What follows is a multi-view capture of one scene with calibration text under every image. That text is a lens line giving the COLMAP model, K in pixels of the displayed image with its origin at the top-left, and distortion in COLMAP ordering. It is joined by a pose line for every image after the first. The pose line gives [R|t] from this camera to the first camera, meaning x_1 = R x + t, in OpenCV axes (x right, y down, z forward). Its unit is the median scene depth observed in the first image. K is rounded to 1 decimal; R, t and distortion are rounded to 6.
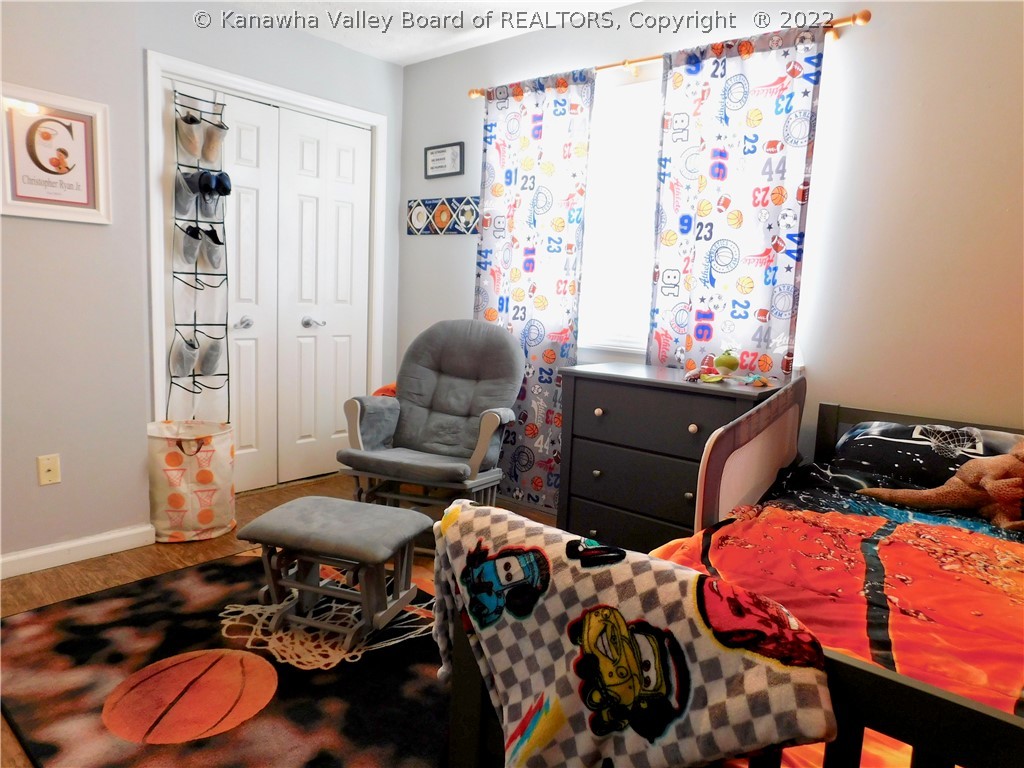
lens RADIAL K [[677.0, 0, 515.2], [0, 677.0, 384.8], [0, 0, 1]] dist [-0.041241, 0.014751]
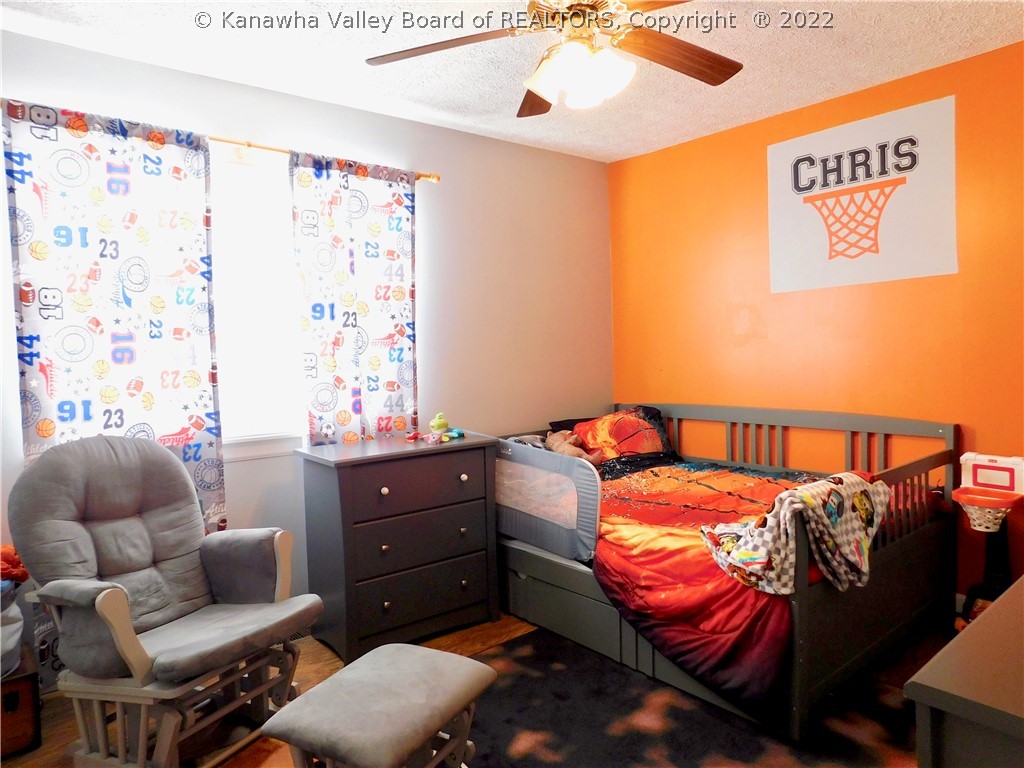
lens RADIAL K [[677.0, 0, 513.9], [0, 677.0, 383.7], [0, 0, 1]] dist [-0.041241, 0.014751]
pose [[0.161835, -0.098884, 0.981851, -0.833177], [0.164026, 0.983822, 0.072047, -0.161264], [-0.973090, 0.149389, 0.175436, 0.558128]]
